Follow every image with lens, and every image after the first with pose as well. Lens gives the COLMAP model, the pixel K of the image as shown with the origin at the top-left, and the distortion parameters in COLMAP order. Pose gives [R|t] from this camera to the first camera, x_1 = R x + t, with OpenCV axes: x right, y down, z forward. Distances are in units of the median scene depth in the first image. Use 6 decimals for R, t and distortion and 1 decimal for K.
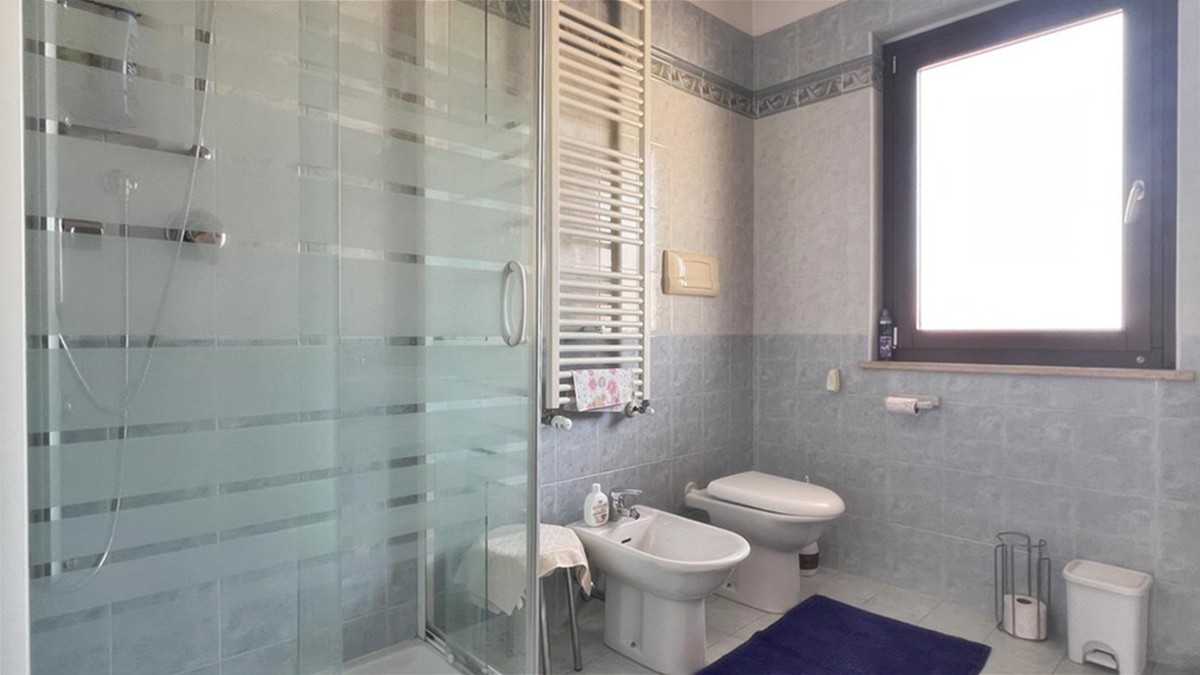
lens RADIAL K [[634.8, 0, 602.0], [0, 634.8, 335.7], [0, 0, 1]] dist [-0.015443, 0.003172]
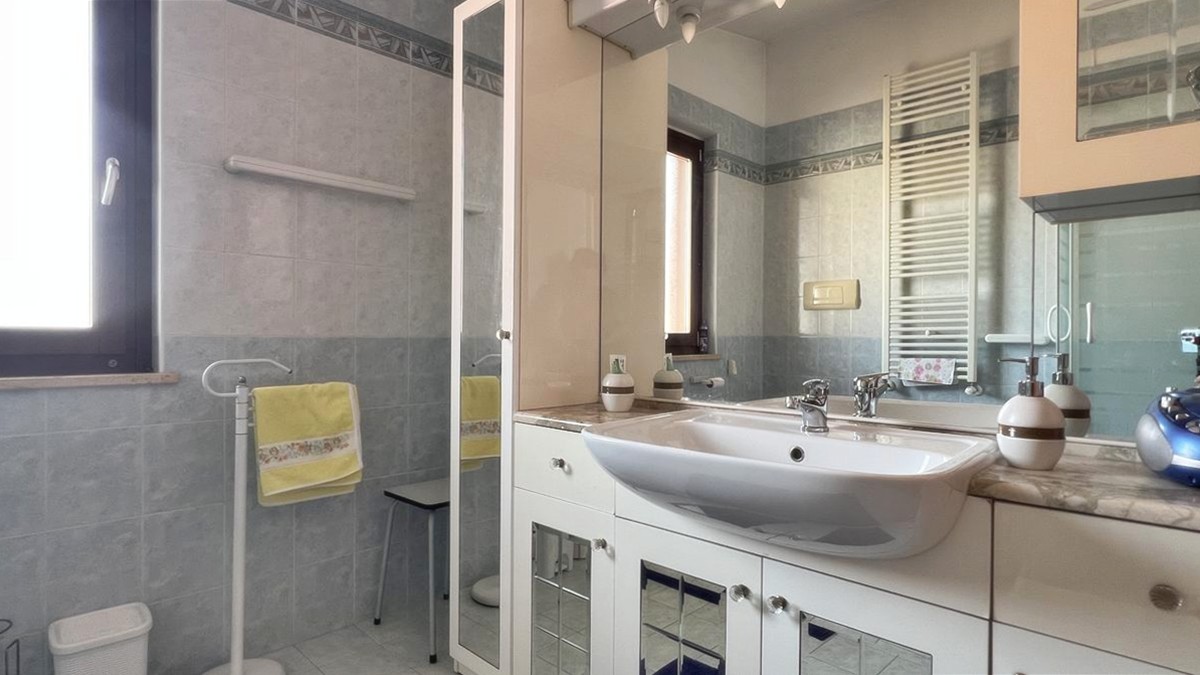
lens RADIAL K [[634.8, 0, 608.9], [0, 634.8, 341.1], [0, 0, 1]] dist [-0.015443, 0.003172]
pose [[-0.062611, -0.000528, 0.998038, -0.065820], [0.002843, 0.999996, 0.000707, 0.008855], [-0.998034, 0.002881, -0.062609, 0.382991]]
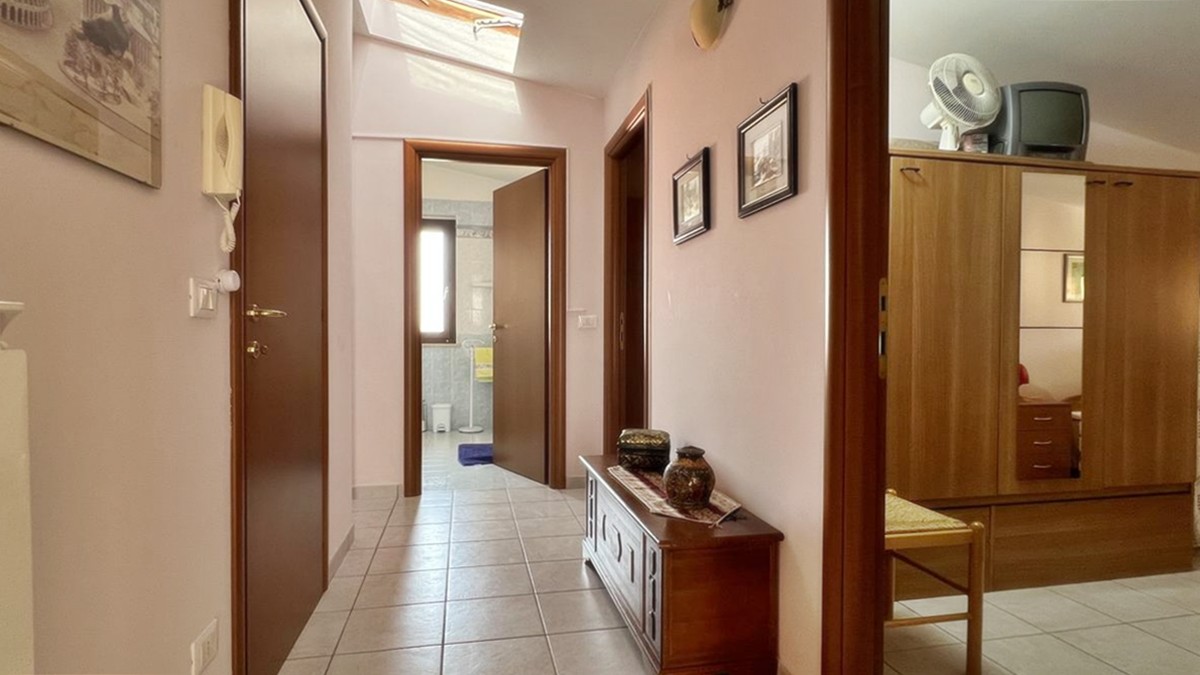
lens RADIAL K [[634.8, 0, 598.7], [0, 634.8, 336.3], [0, 0, 1]] dist [-0.015443, 0.003172]
pose [[0.503662, -0.003961, 0.863891, -1.701746], [-0.001810, 0.999982, 0.005640, -0.006018], [-0.863899, -0.004404, 0.503646, -1.432050]]
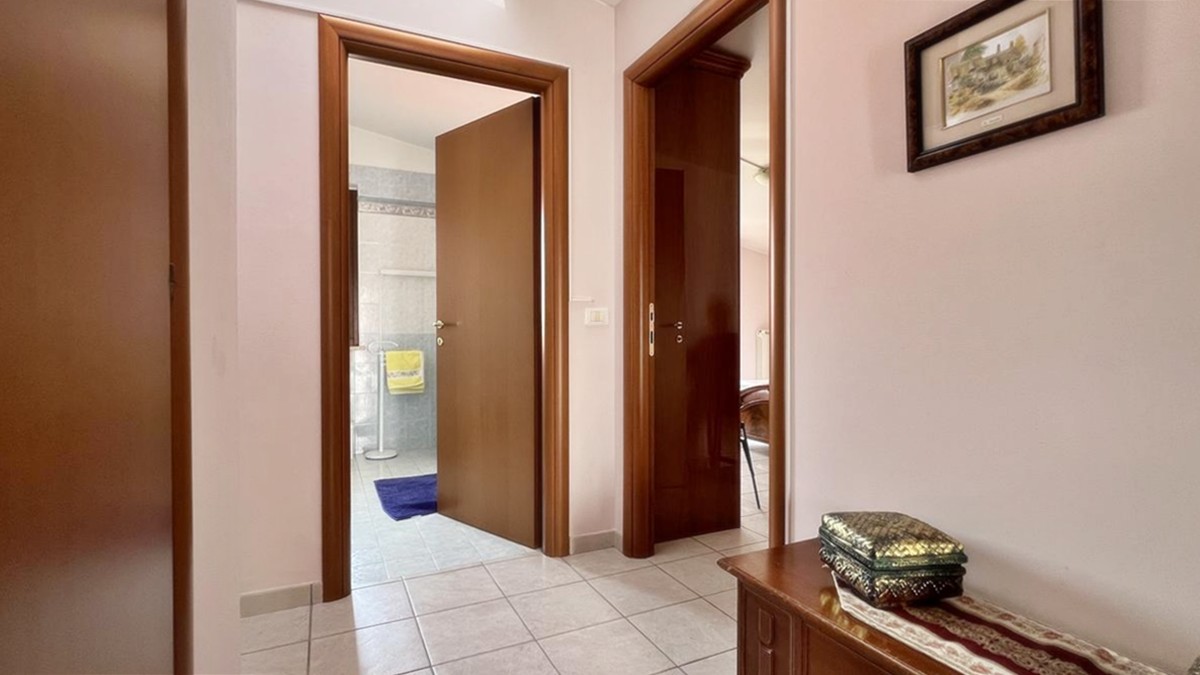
lens RADIAL K [[555.3, 0, 592.1], [0, 555.3, 330.7], [0, 0, 1]] dist [0.002293, 0.002009]
pose [[0.273931, -0.003214, 0.961744, -1.140136], [0.005356, 0.999984, 0.001816, -0.012102], [-0.961735, 0.004653, 0.273943, -0.648021]]
